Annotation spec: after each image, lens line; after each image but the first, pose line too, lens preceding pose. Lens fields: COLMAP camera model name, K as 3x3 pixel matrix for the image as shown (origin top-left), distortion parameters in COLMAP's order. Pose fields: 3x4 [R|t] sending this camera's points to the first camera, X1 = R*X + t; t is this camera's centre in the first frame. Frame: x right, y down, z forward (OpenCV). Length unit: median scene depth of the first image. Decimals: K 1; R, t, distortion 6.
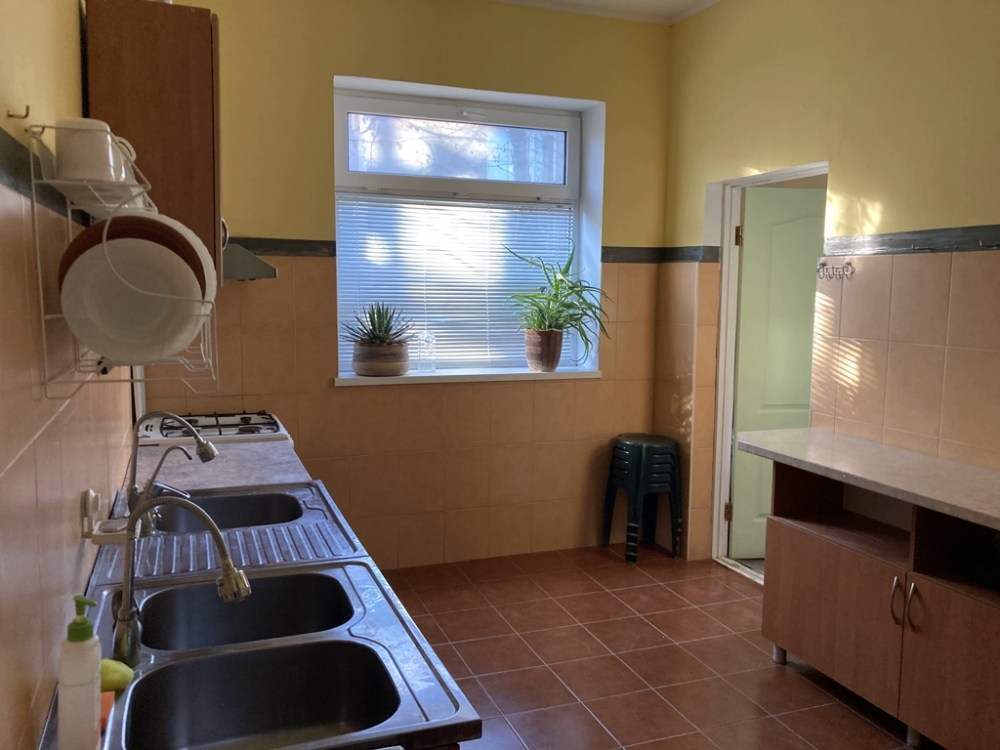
lens RADIAL K [[820.8, 0, 501.4], [0, 820.8, 374.3], [0, 0, 1]] dist [0.004050, 0.000849]
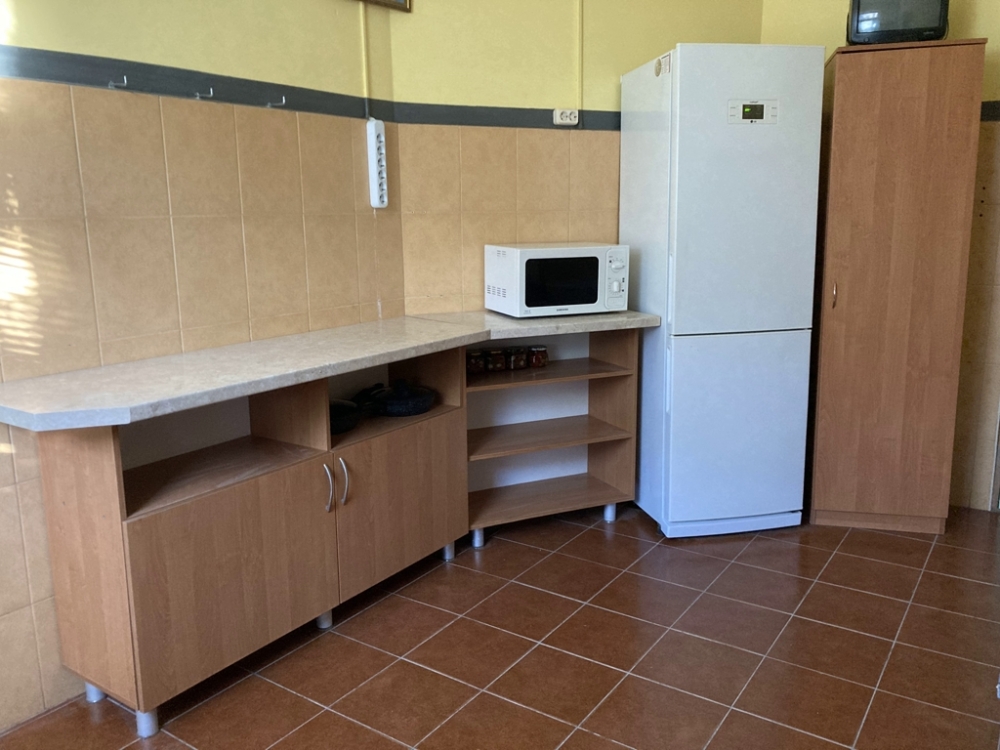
lens RADIAL K [[820.8, 0, 502.4], [0, 820.8, 374.5], [0, 0, 1]] dist [0.004050, 0.000849]
pose [[-0.584392, -0.162784, 0.794976, -0.320661], [0.090488, 0.960490, 0.263194, -0.067803], [-0.806410, 0.225744, -0.546573, 1.199787]]
